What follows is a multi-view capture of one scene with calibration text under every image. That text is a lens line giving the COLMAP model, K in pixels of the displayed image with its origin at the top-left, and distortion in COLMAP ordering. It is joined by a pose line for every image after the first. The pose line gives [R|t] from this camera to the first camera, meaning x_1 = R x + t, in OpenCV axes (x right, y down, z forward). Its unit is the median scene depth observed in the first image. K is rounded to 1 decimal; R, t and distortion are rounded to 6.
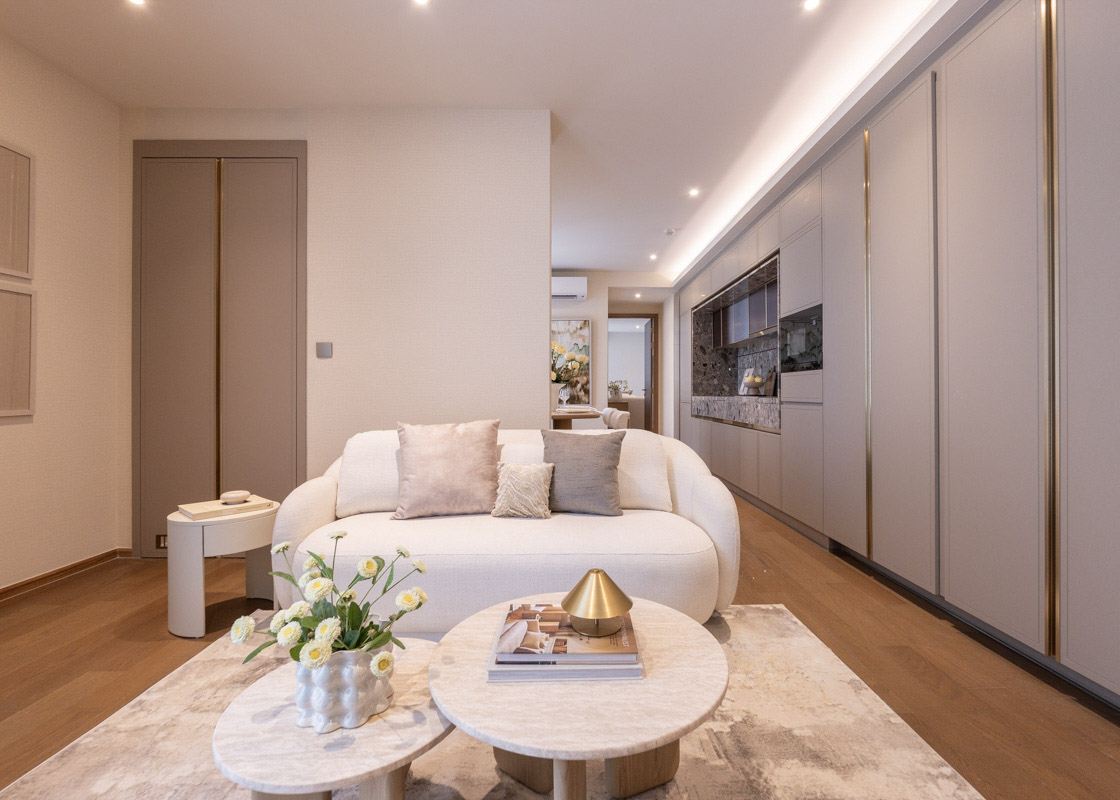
lens RADIAL K [[513.5, 0, 564.7], [0, 513.5, 393.1], [0, 0, 1]] dist [0.002397, 0.000334]
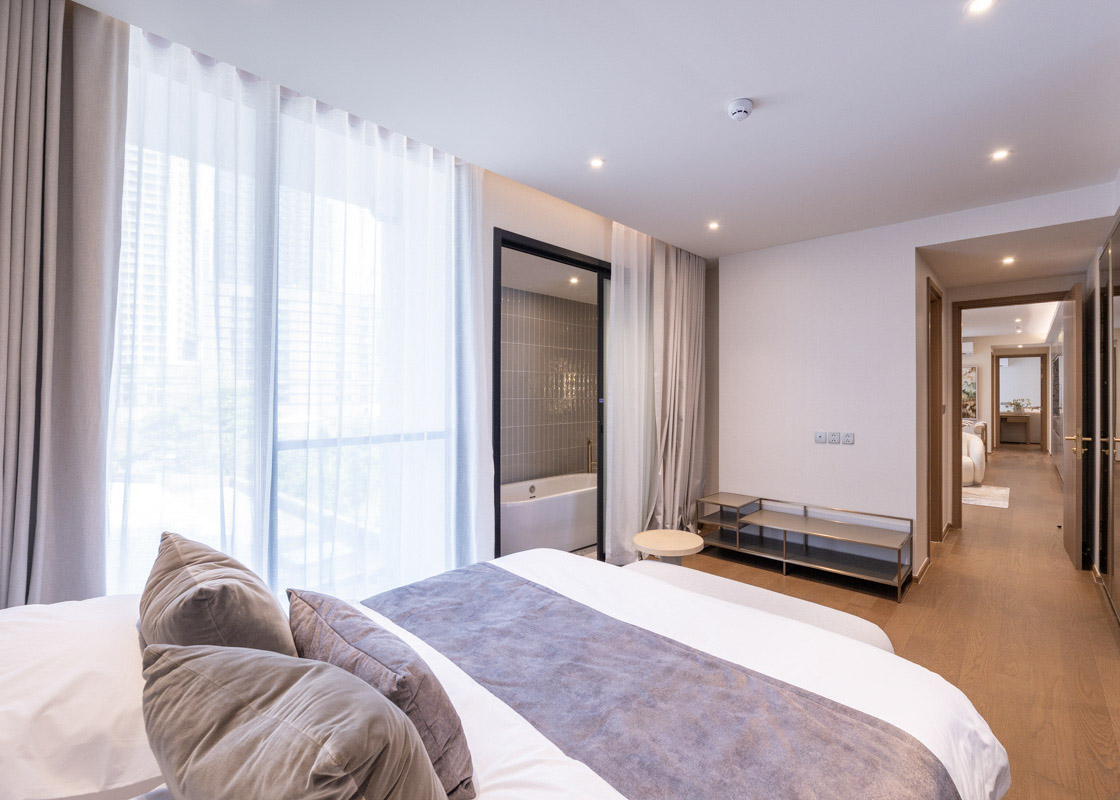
lens RADIAL K [[504.1, 0, 567.3], [0, 504.1, 394.9], [0, 0, 1]] dist [-0.020255, -0.000374]
pose [[0.740486, 0.000675, -0.672071, 0.149379], [-0.001017, 0.999999, -0.000117, -0.051938], [0.672071, 0.000770, 0.740487, -1.061932]]
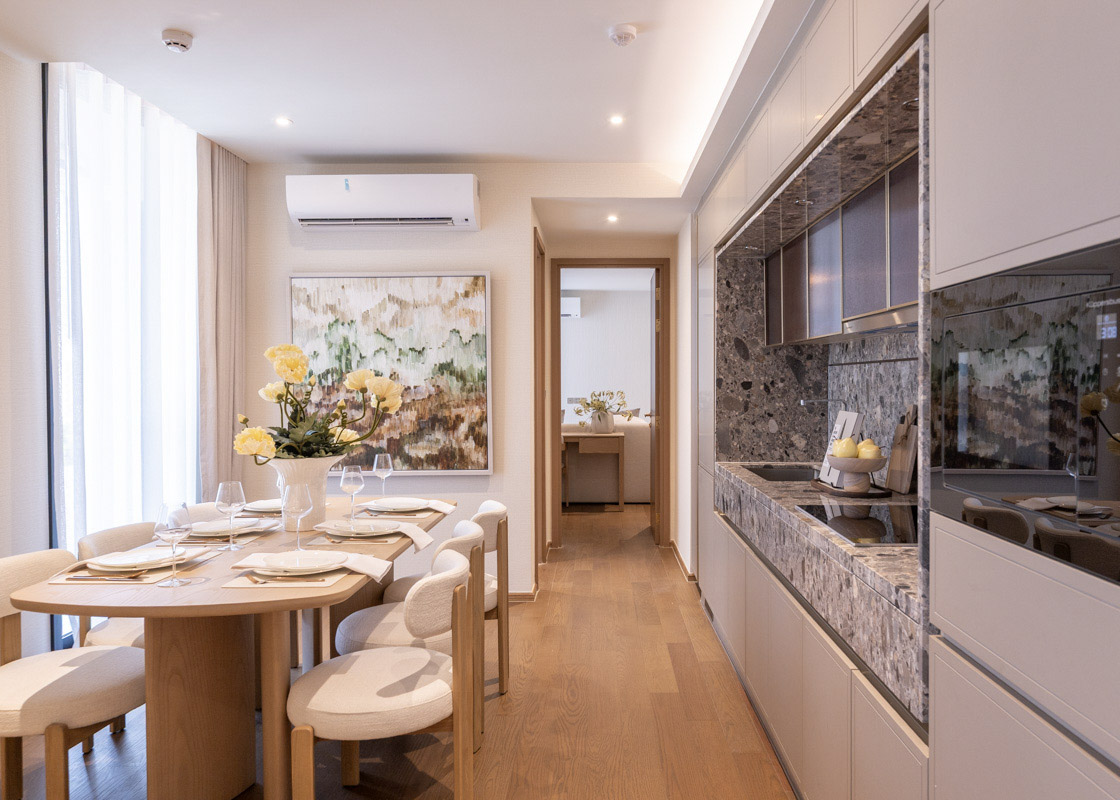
lens RADIAL K [[814.7, 0, 566.9], [0, 814.7, 394.8], [0, 0, 1]] dist [0.001155, -0.001733]
pose [[0.999641, -0.001490, -0.026756, 0.134513], [0.001987, 0.999825, 0.018582, -0.054495], [0.026724, -0.018628, 0.999469, 0.316697]]
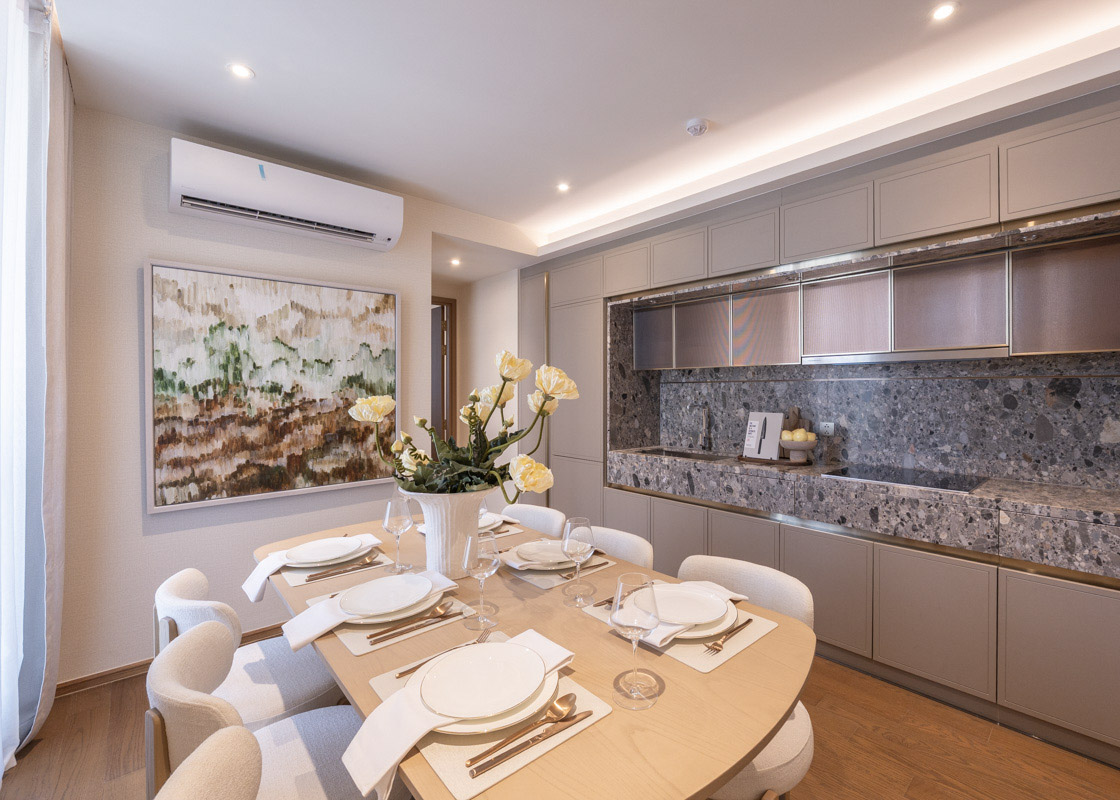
lens RADIAL K [[504.1, 0, 618.7], [0, 504.1, 394.7], [0, 0, 1]] dist [-0.020255, -0.000374]
pose [[0.711619, -0.005993, 0.702540, -0.126823], [0.000428, 0.999967, 0.008097, -0.055984], [-0.702566, -0.005462, 0.711598, 0.539745]]
